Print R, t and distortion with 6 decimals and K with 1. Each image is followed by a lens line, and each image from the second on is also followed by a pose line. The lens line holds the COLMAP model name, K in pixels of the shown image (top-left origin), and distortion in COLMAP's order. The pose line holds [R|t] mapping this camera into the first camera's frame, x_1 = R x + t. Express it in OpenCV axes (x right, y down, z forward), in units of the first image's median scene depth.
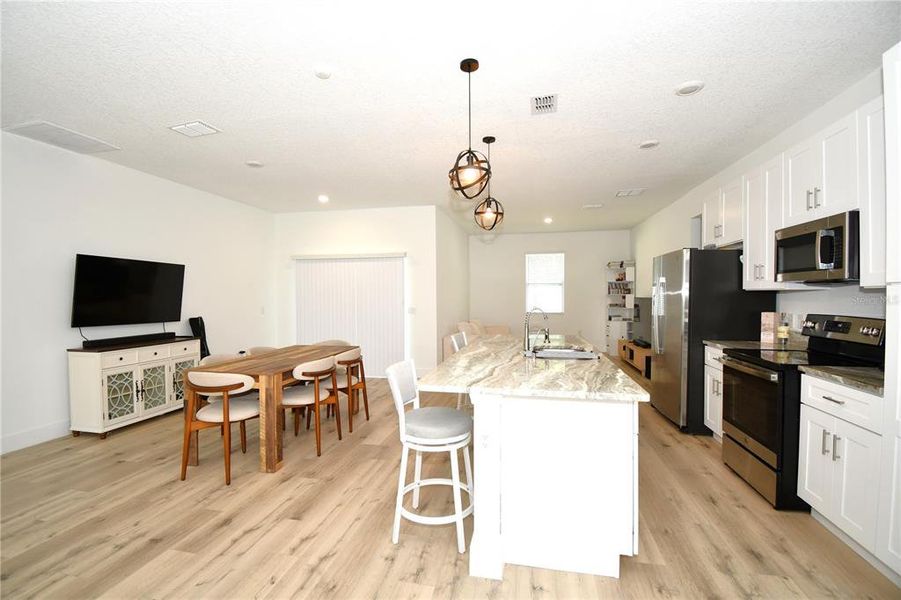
lens RADIAL K [[400.8, 0, 444.2], [0, 400.8, 299.7], [0, 0, 1]] dist [-0.001176, -0.011966]
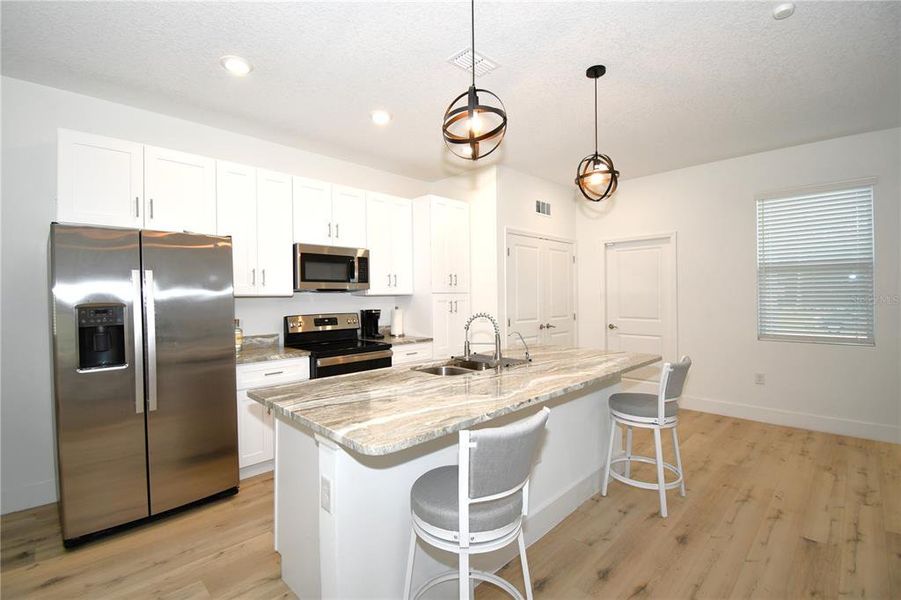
lens RADIAL K [[398.5, 0, 444.9], [0, 398.5, 293.9], [0, 0, 1]] dist [0.003517, -0.010382]
pose [[-0.837127, 0.018462, 0.546697, -0.138070], [0.021651, 0.999765, -0.000610, -0.019281], [-0.546580, 0.011326, -0.837330, 1.714434]]
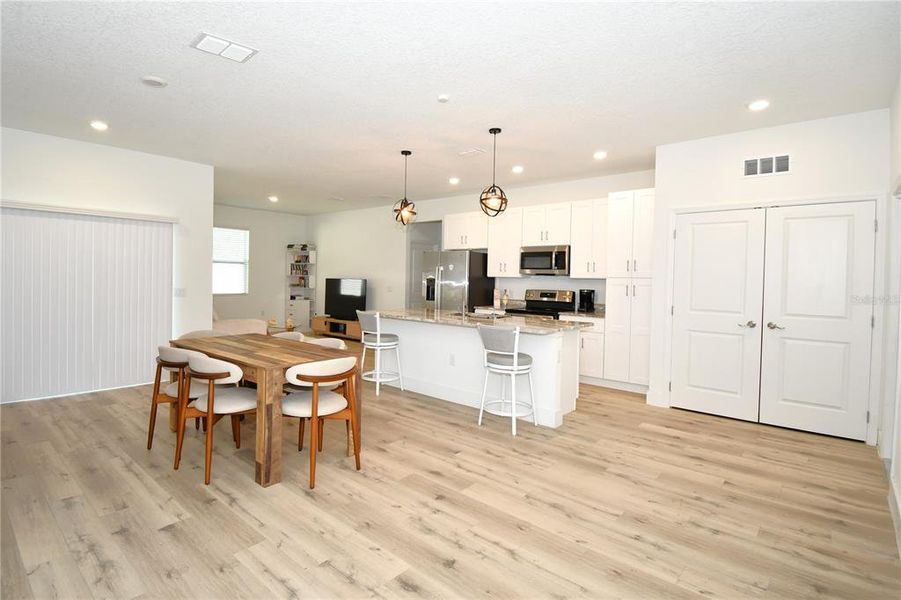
lens RADIAL K [[459.4, 0, 420.2], [0, 459.4, 284.0], [0, 0, 1]] dist [0.008495, -0.010731]
pose [[0.503242, 0.002129, 0.864143, -1.341687], [-0.011584, 0.999924, 0.004283, 0.003226], [-0.864068, -0.012166, 0.503228, 0.290637]]
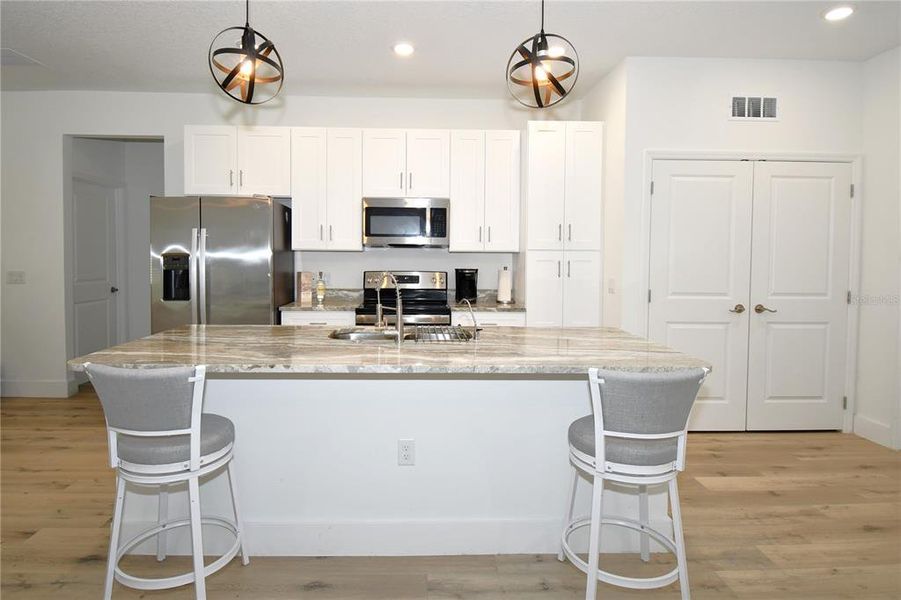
lens RADIAL K [[499.8, 0, 438.2], [0, 499.8, 268.8], [0, 0, 1]] dist [0.005068, -0.001706]
pose [[-0.250007, -0.019782, 0.968042, -0.583216], [0.002882, 0.999772, 0.021175, -0.002222], [-0.968240, 0.008083, -0.249893, 1.140625]]
